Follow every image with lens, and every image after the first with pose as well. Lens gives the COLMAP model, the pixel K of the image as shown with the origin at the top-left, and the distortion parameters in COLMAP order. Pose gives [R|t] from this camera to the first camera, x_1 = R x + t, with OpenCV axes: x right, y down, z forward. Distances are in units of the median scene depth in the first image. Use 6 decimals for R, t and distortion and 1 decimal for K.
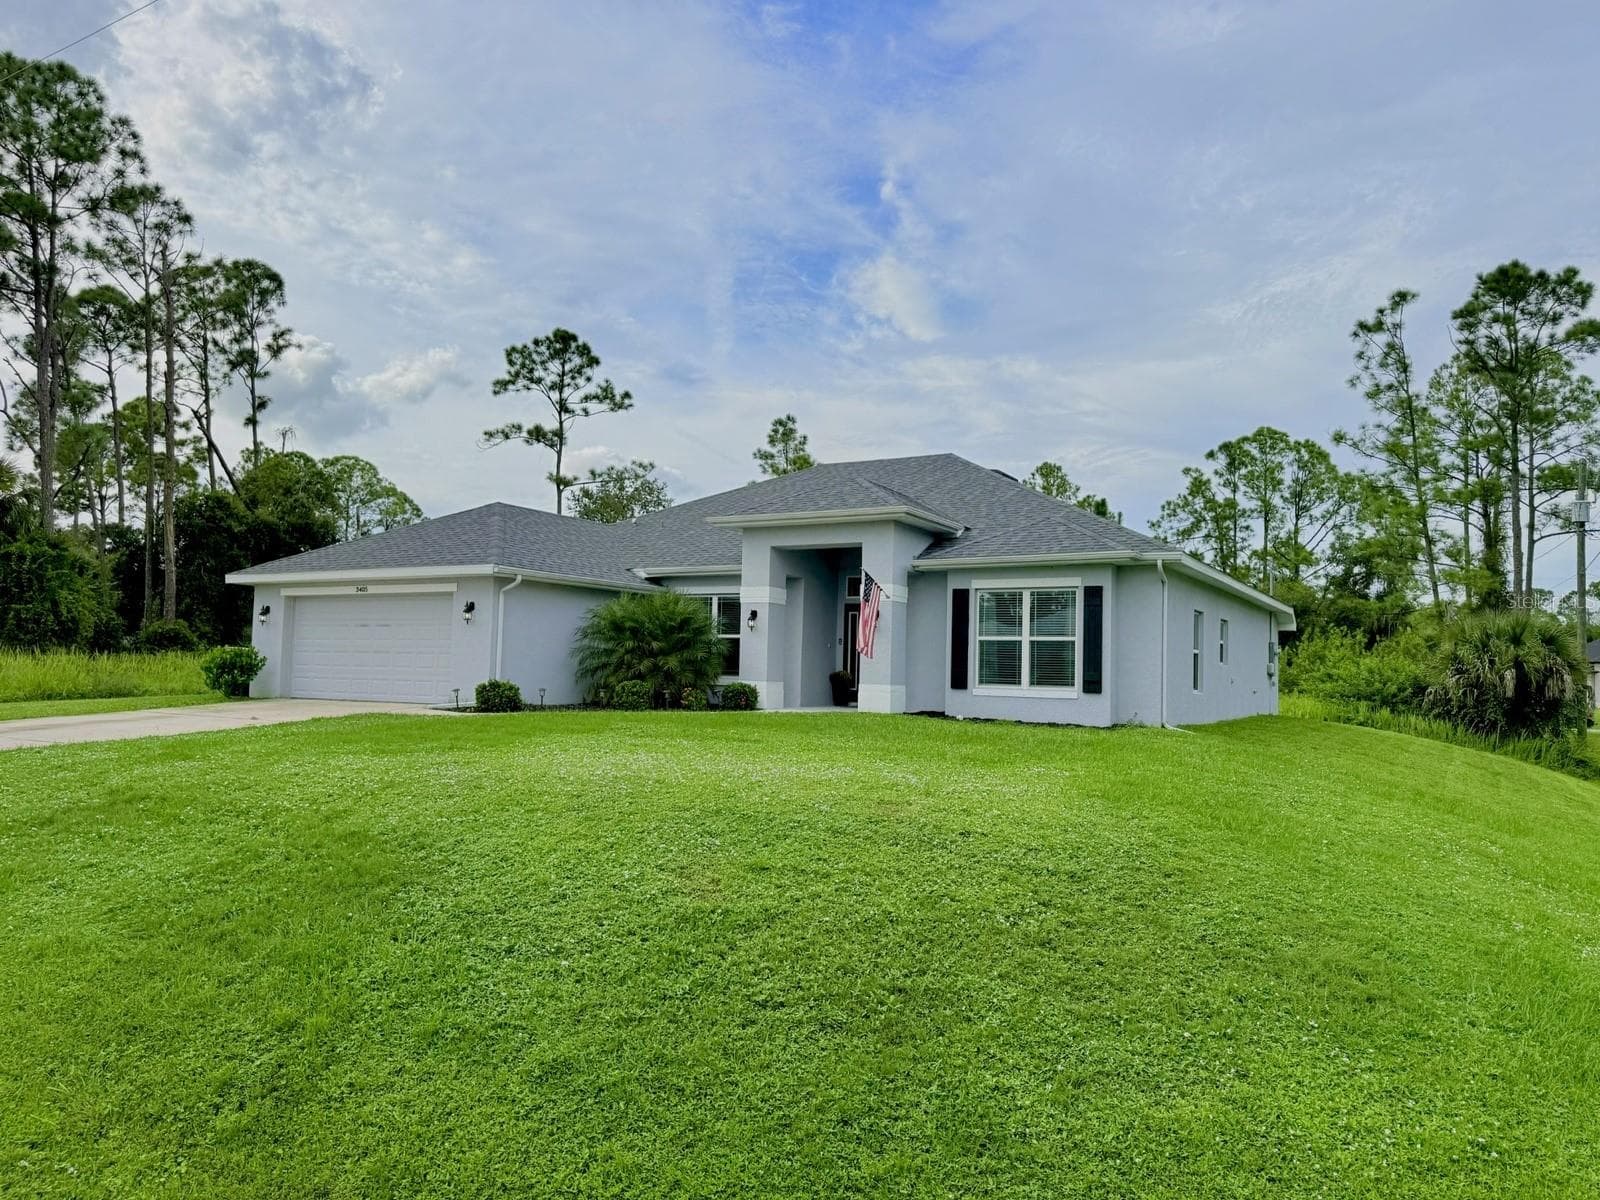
lens RADIAL K [[1117.8, 0, 799.1], [0, 1117.8, 607.5], [0, 0, 1]] dist [0.147561, -0.202861]
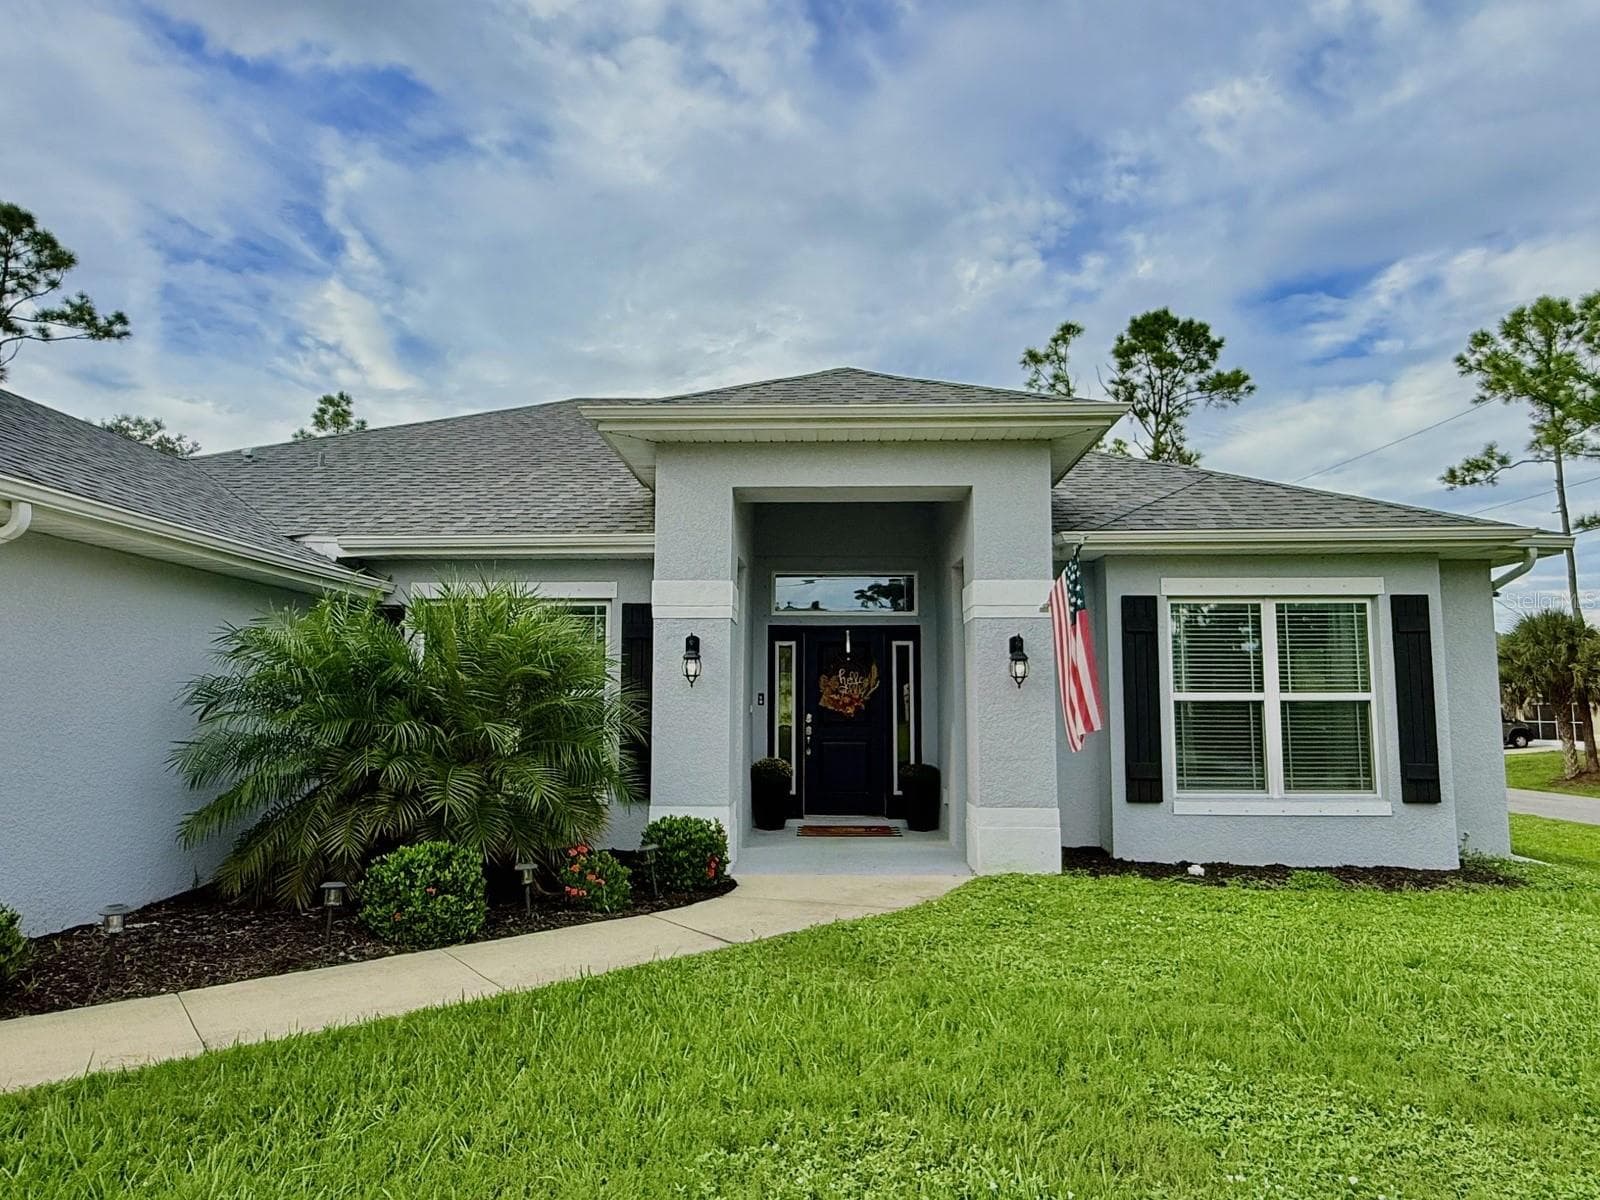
lens RADIAL K [[1009.6, 0, 796.8], [0, 1009.6, 596.7], [0, 0, 1]] dist [-0.000233, 0.005104]
pose [[0.879002, 0.027955, 0.475997, -0.081662], [-0.008589, 0.999046, -0.042812, 0.001625], [-0.476740, 0.033543, 0.878404, 0.282750]]
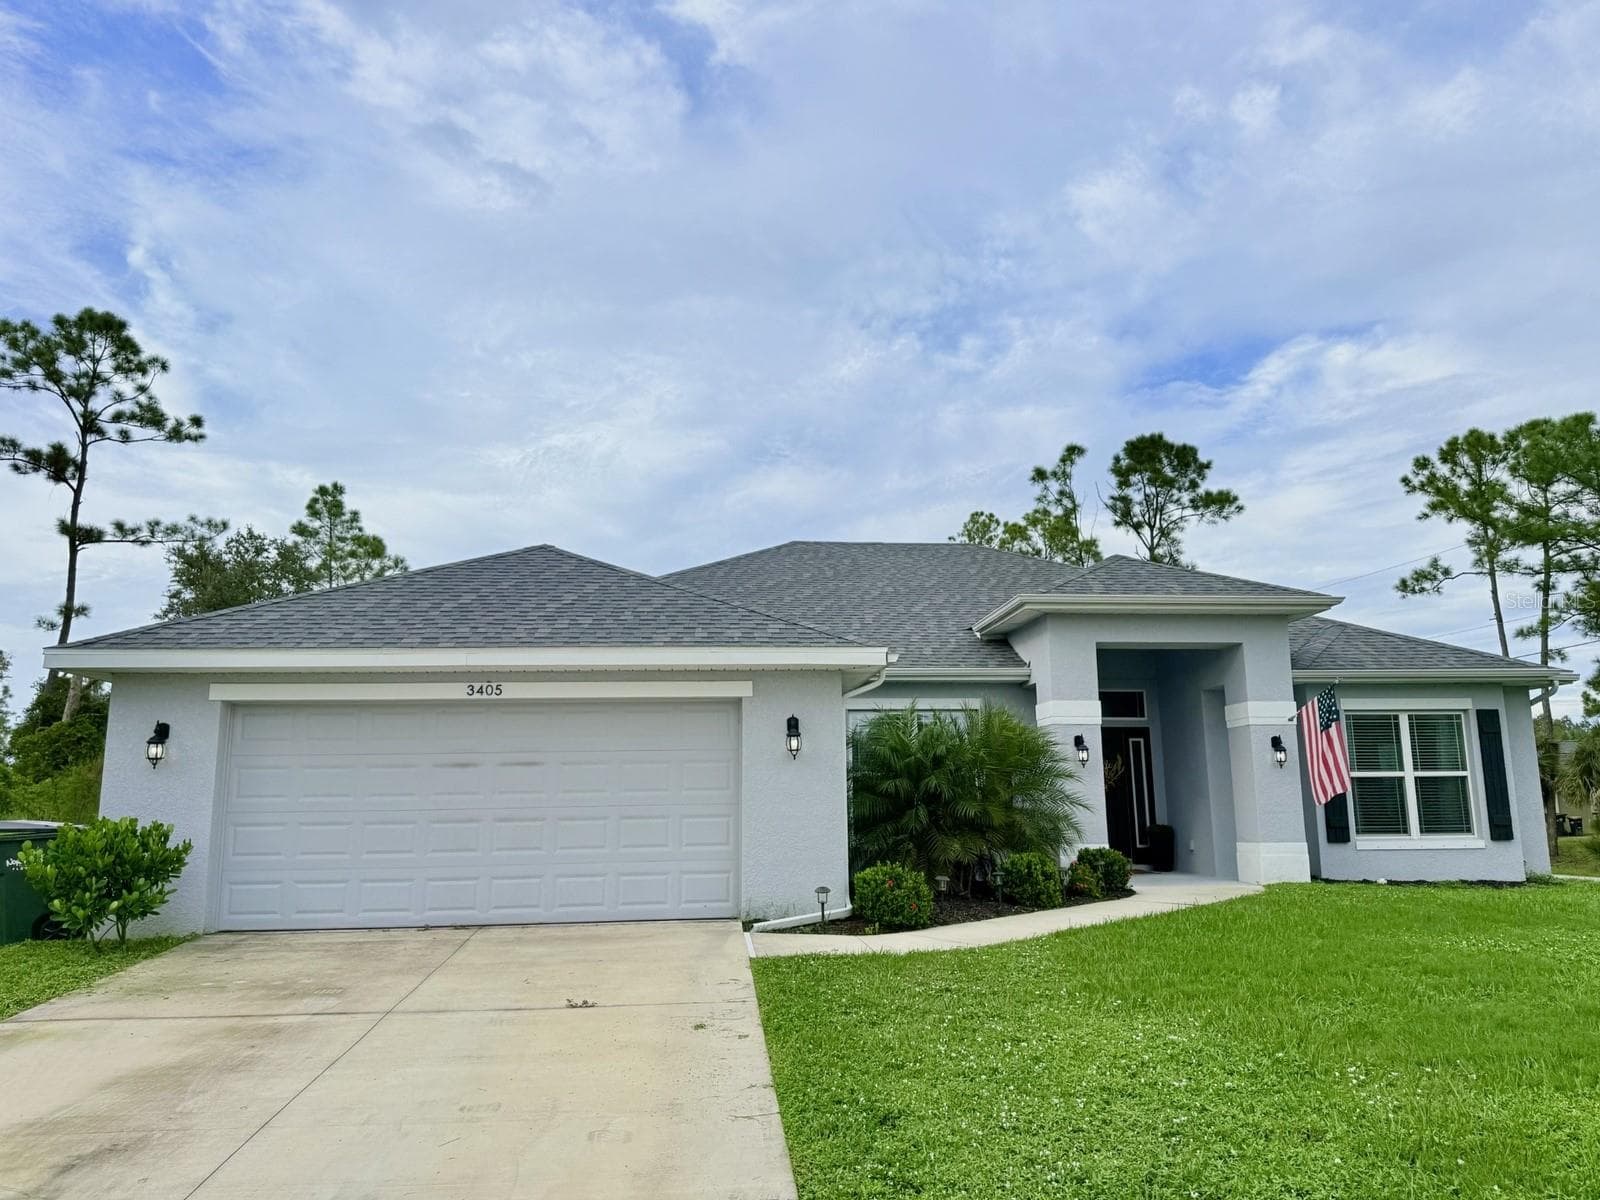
lens RADIAL K [[1123.0, 0, 802.2], [0, 1123.0, 602.1], [0, 0, 1]] dist [0.062541, -0.072210]
pose [[0.814445, 0.072112, 0.575743, -0.249626], [-0.004963, 0.993077, -0.117364, 0.001362], [-0.580220, 0.092729, 0.809164, 0.236357]]
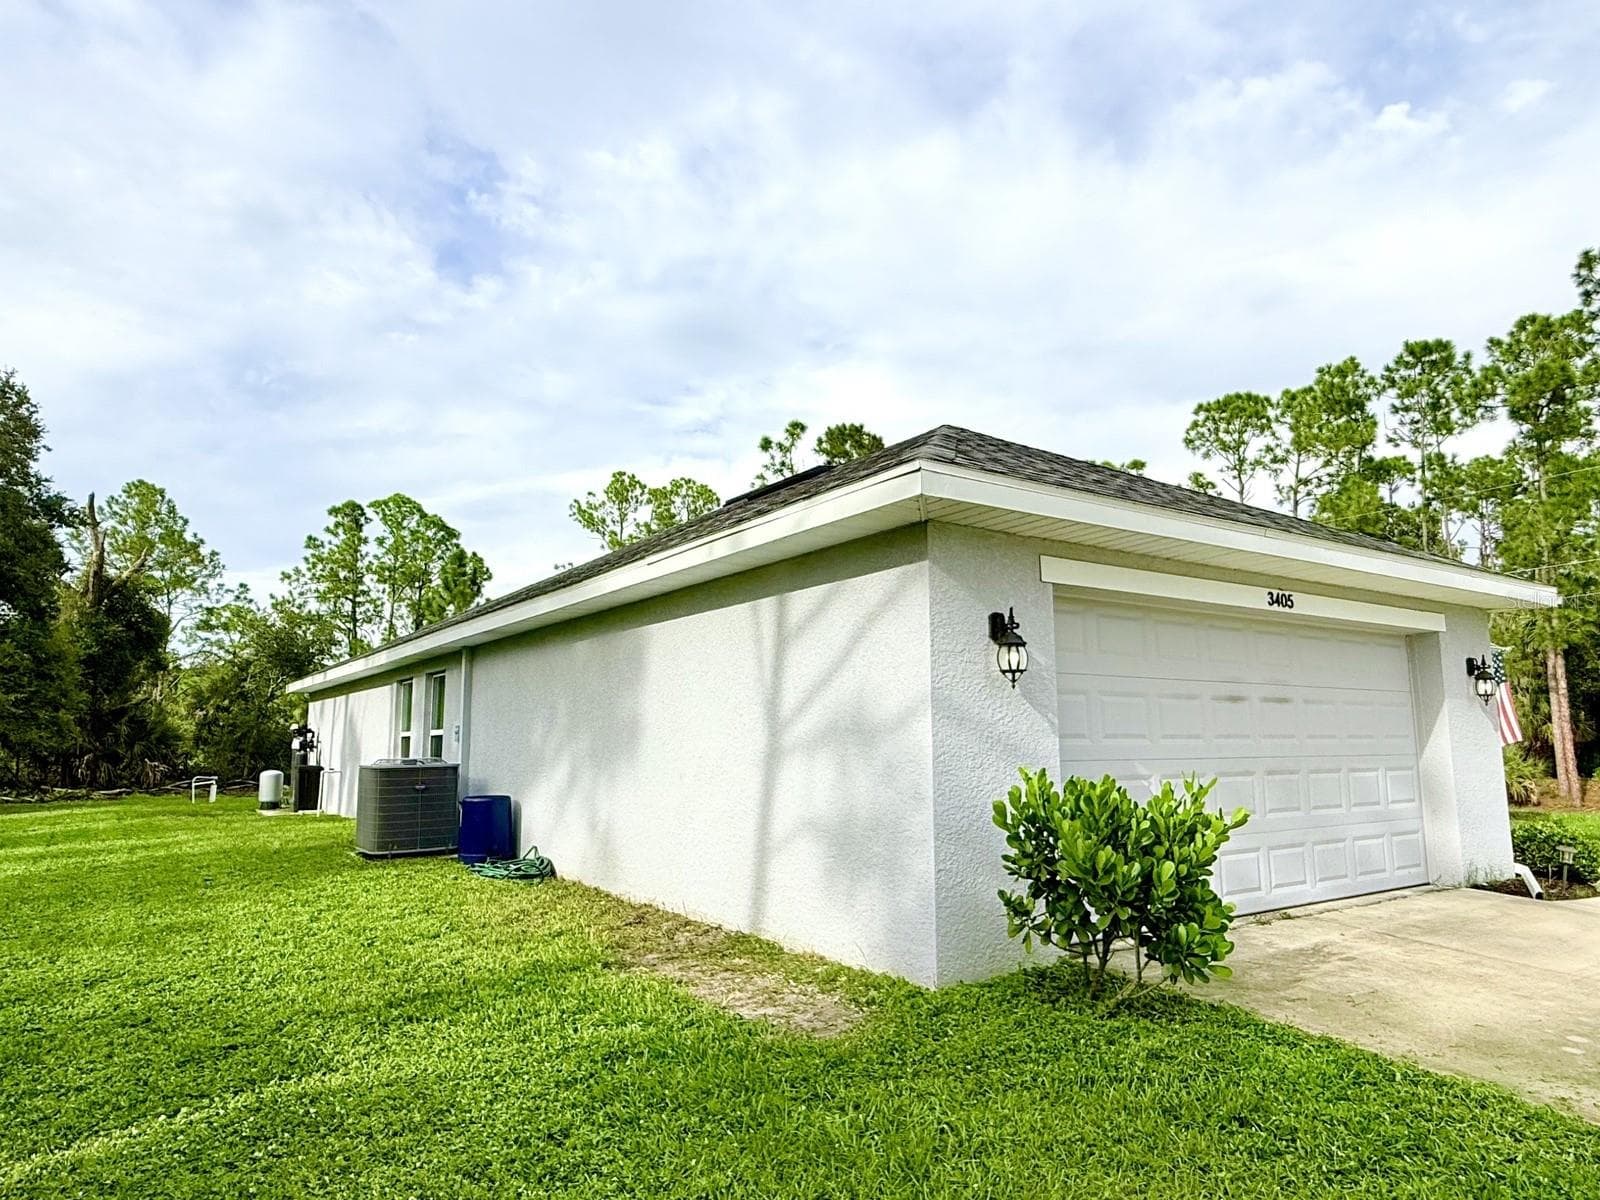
lens RADIAL K [[1005.6, 0, 800.0], [0, 1005.6, 600.0], [0, 0, 1]] dist [-0.001659, 0.000701]
pose [[0.427511, 0.104579, 0.897941, -0.332064], [-0.038321, 0.994490, -0.097579, 0.009698], [-0.903198, 0.007306, 0.429163, 0.450343]]
